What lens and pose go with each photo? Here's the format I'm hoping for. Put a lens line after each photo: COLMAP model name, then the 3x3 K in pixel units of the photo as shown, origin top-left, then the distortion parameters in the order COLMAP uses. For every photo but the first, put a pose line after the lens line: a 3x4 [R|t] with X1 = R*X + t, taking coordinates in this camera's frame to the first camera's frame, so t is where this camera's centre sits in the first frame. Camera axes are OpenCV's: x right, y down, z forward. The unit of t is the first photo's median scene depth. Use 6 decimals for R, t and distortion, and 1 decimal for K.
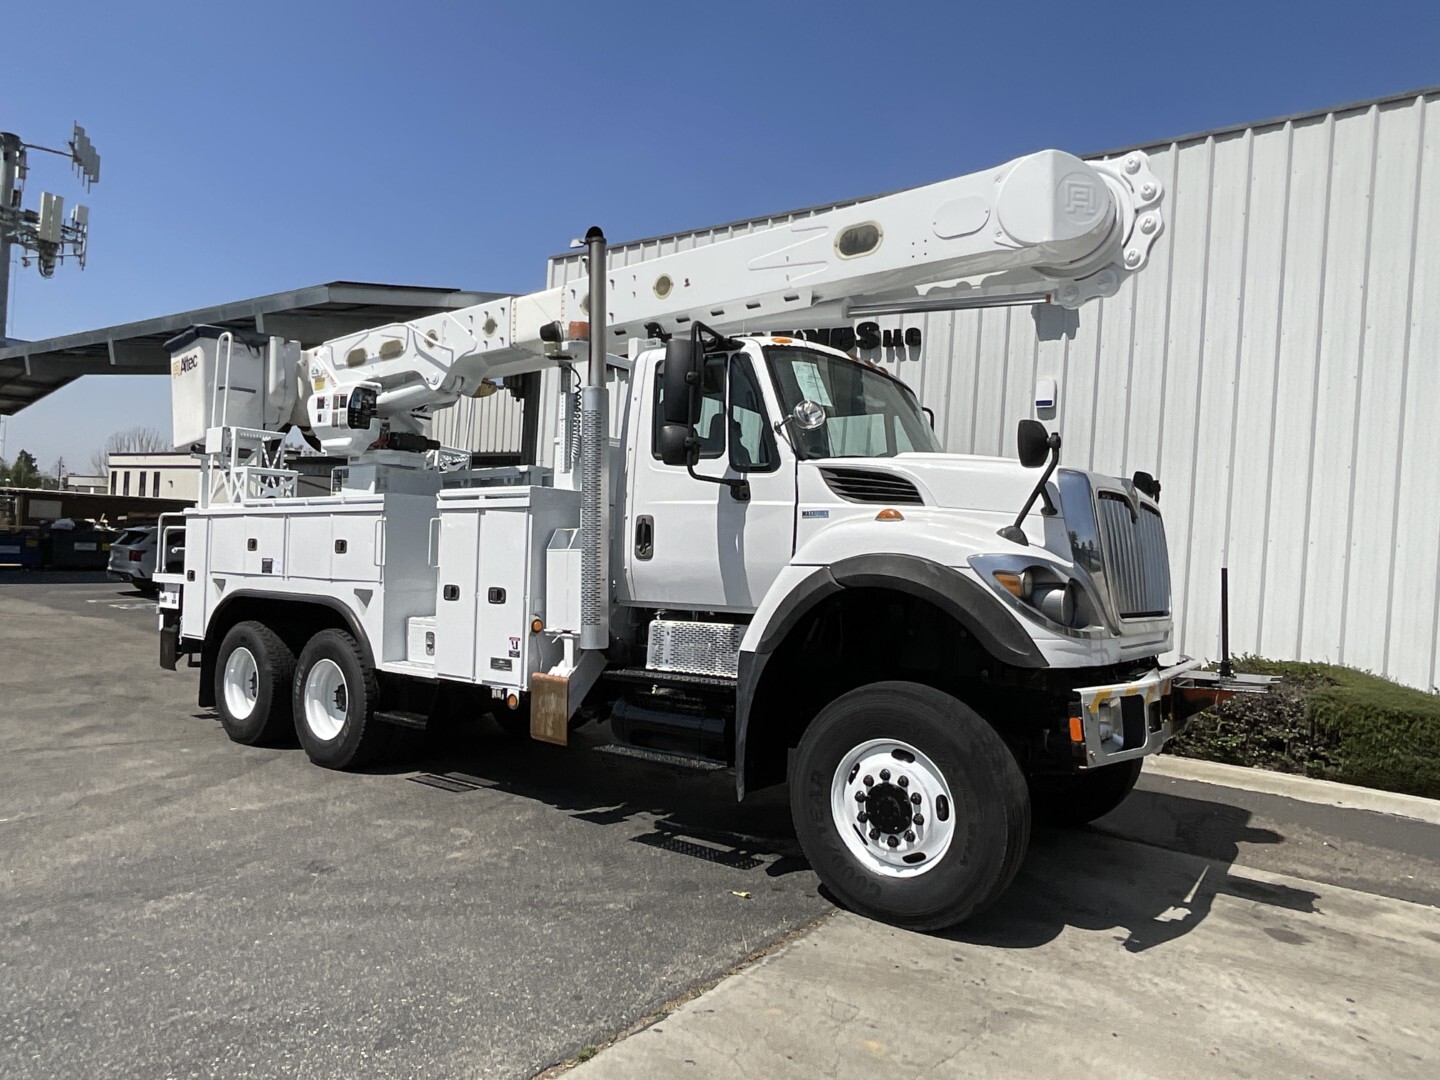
lens RADIAL K [[886.4, 0, 730.9], [0, 886.4, 543.4], [0, 0, 1]] dist [-0.006651, 0.006189]
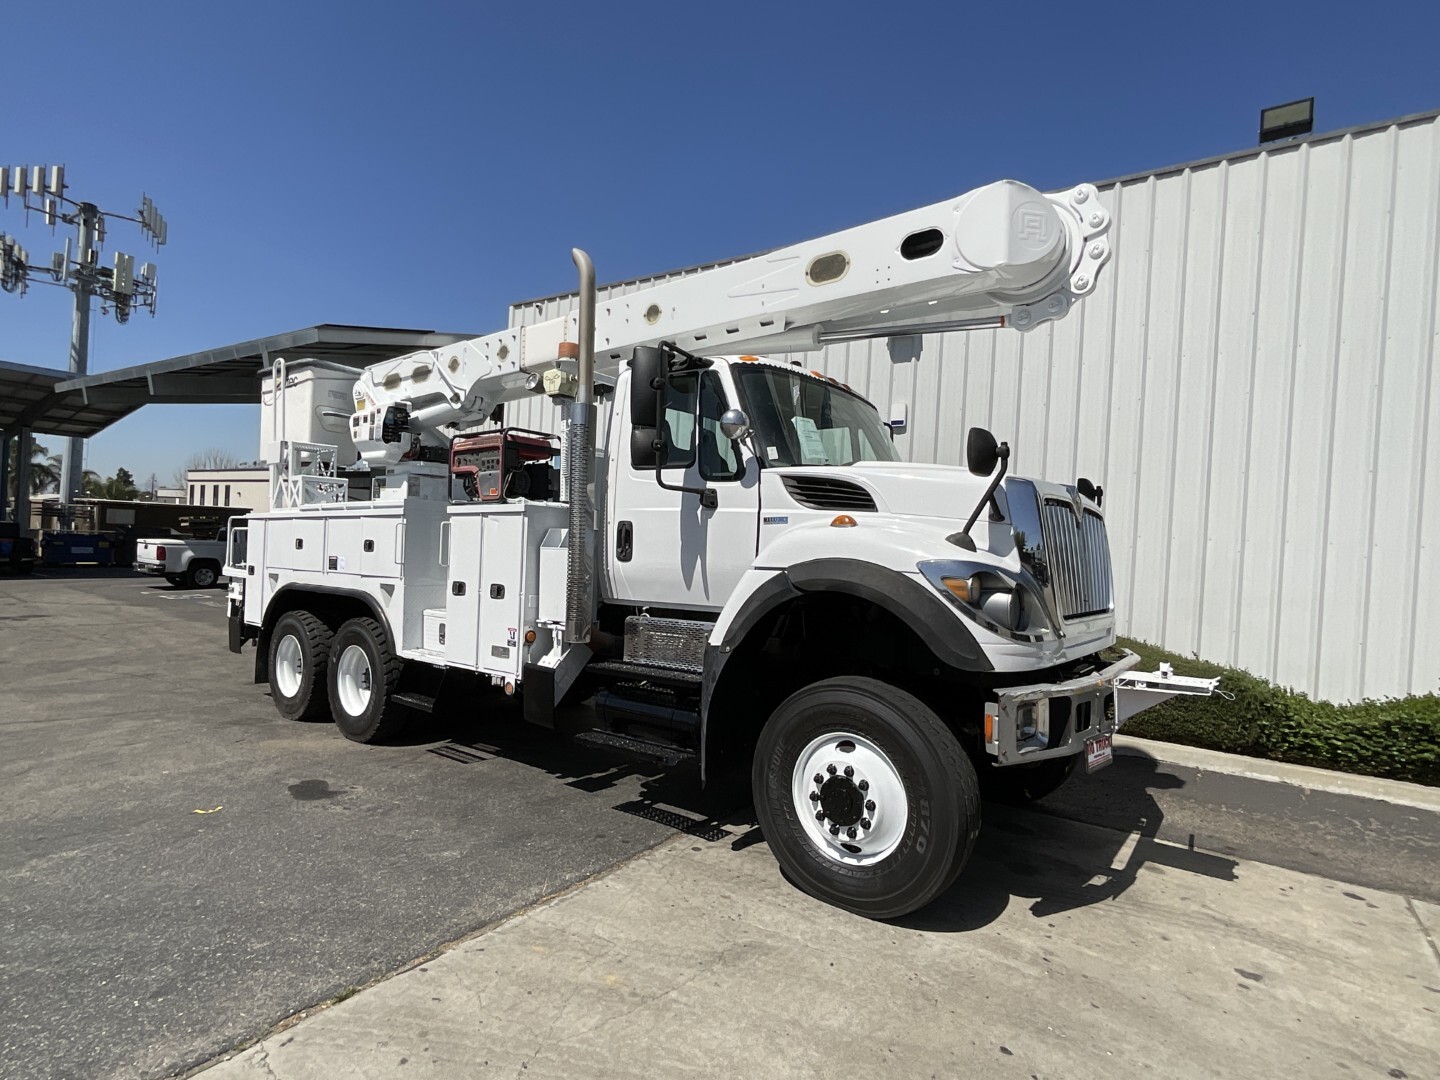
lens RADIAL K [[717.6, 0, 720.6], [0, 717.6, 542.4], [0, 0, 1]] dist [0.001826, 0.001022]
pose [[0.999625, -0.008929, 0.025900, 0.112585], [0.008838, 0.999954, 0.003636, 0.000583], [-0.025931, -0.003405, 0.999658, 0.028499]]
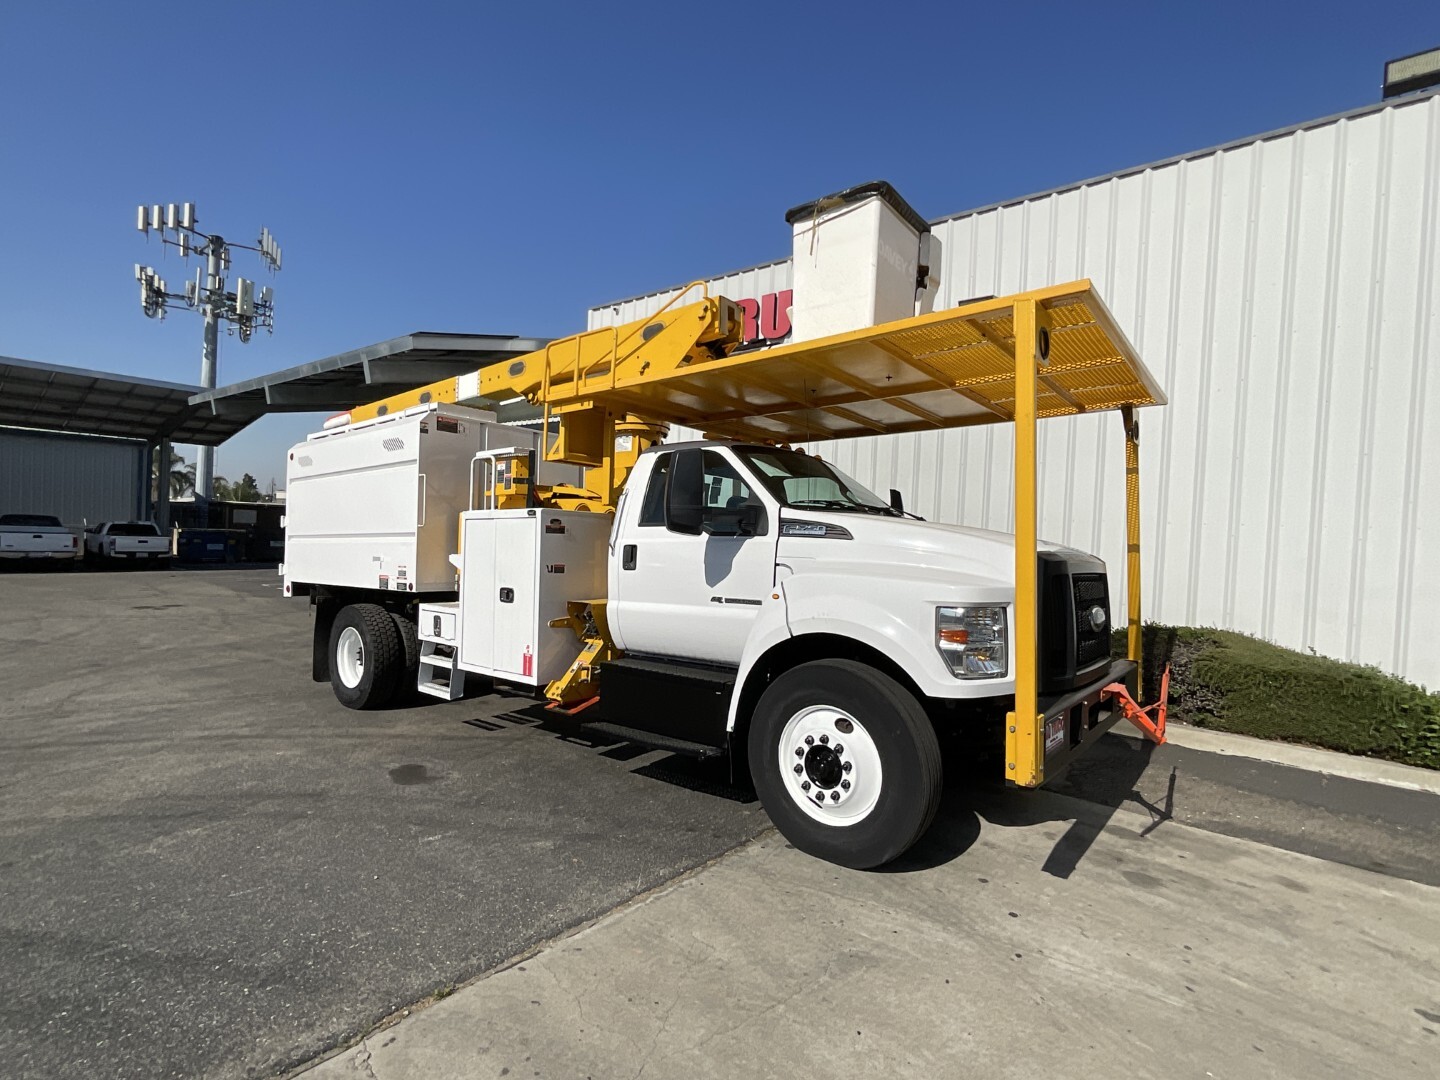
lens RADIAL K [[689.7, 0, 724.9], [0, 689.7, 541.9], [0, 0, 1]] dist [-0.003088, 0.003609]
pose [[0.997913, -0.015075, -0.062786, 0.094034], [0.015721, 0.999828, 0.009814, 0.004297], [0.062627, -0.010780, 0.997979, 0.064481]]
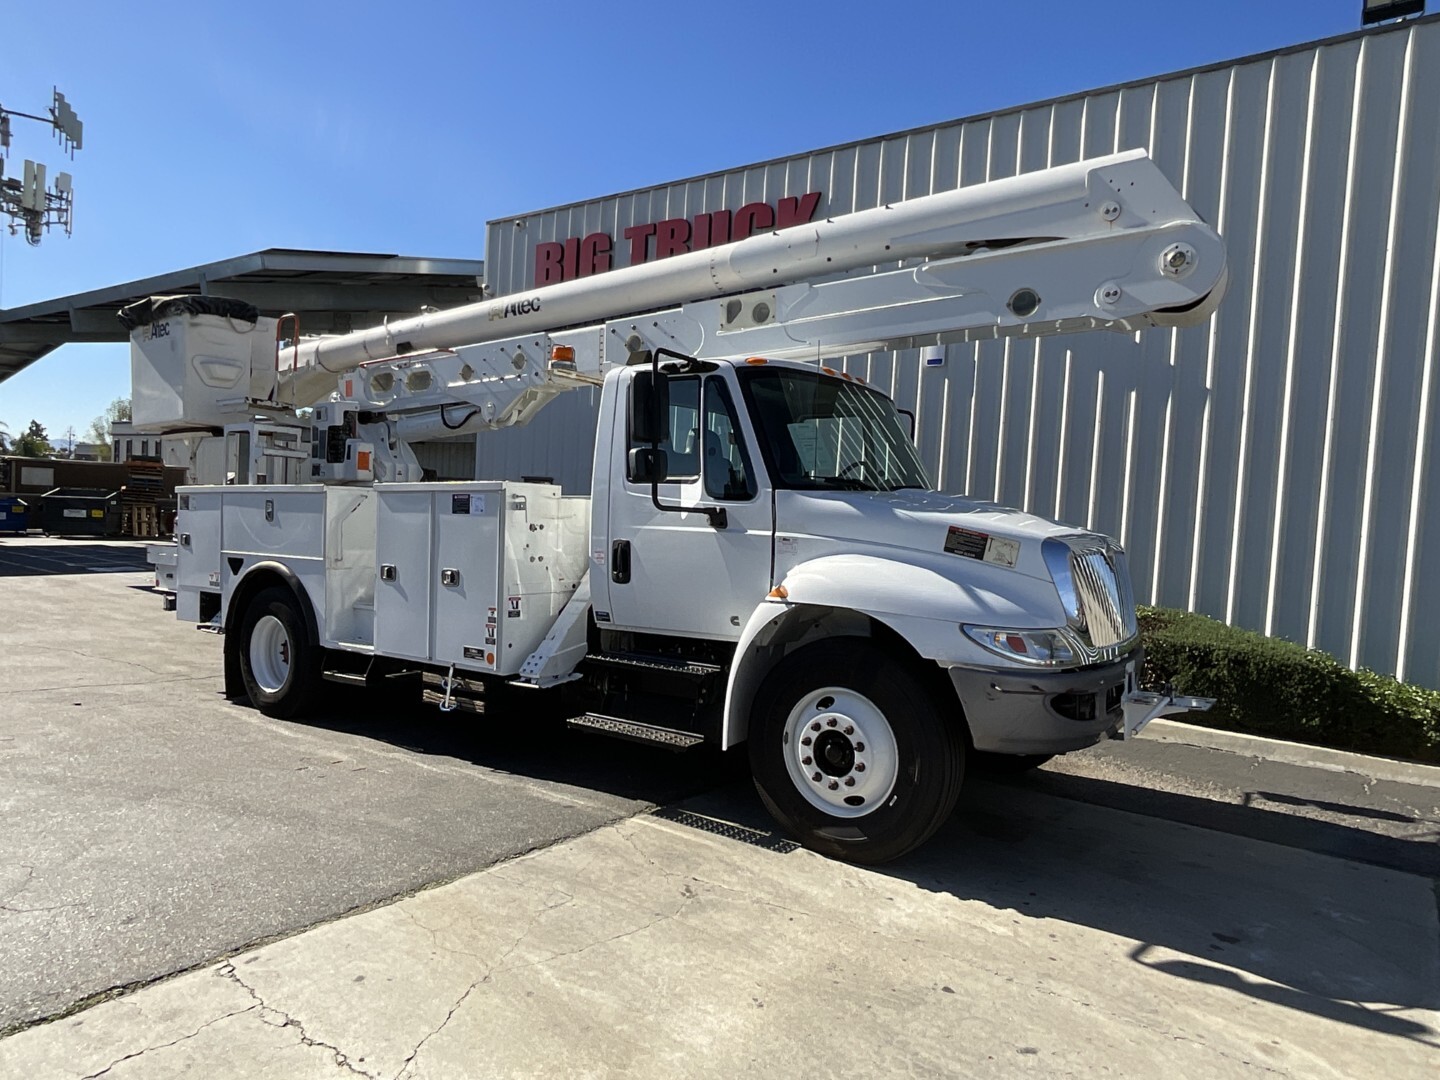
lens RADIAL K [[886.4, 0, 719.8], [0, 886.4, 539.6], [0, 0, 1]] dist [-0.006651, 0.006189]
pose [[0.999908, -0.006463, -0.011884, 0.150364], [0.006889, 0.999321, 0.036190, 0.012172], [0.011642, -0.036269, 0.999274, -0.048974]]
